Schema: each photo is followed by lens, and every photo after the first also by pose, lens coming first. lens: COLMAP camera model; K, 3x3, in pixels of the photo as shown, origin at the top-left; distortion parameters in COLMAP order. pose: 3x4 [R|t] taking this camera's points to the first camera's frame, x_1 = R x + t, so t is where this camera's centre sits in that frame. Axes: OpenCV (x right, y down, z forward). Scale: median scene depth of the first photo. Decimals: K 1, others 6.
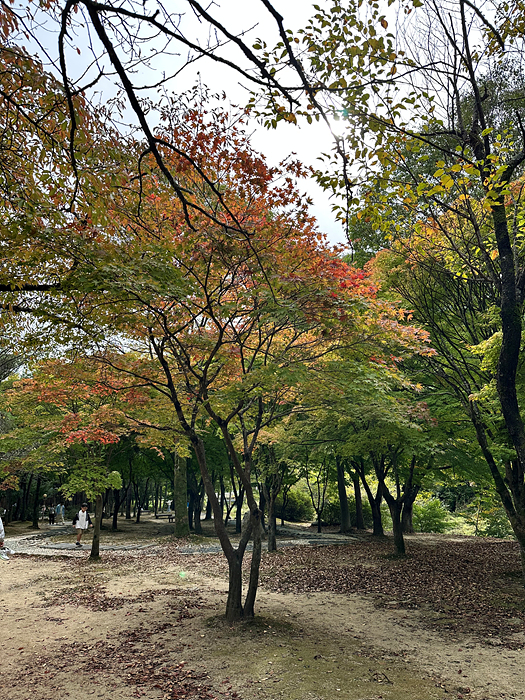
lens RADIAL K [[499.7, 0, 262.5], [0, 499.7, 350.0], [0, 0, 1]] dist [0.002627, -0.004987]
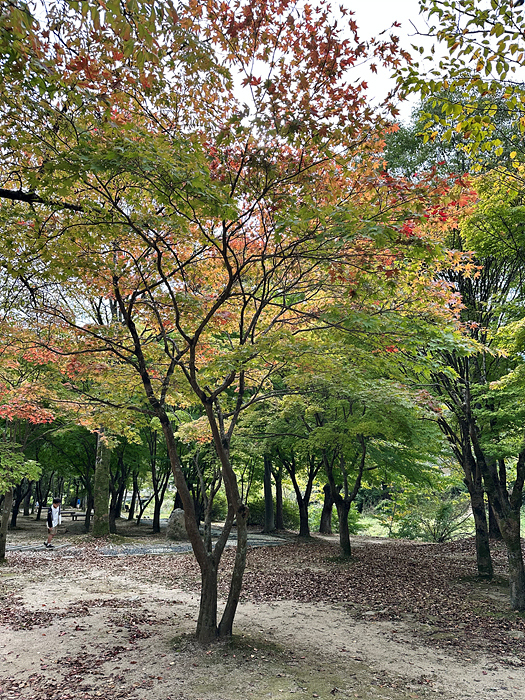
lens RADIAL K [[499.7, 0, 262.5], [0, 499.7, 350.0], [0, 0, 1]] dist [0.002627, -0.004987]
pose [[0.983360, 0.071227, 0.167121, -0.106033], [-0.071247, 0.997441, -0.005884, 0.050780], [-0.167113, -0.006121, 0.985919, 0.142589]]
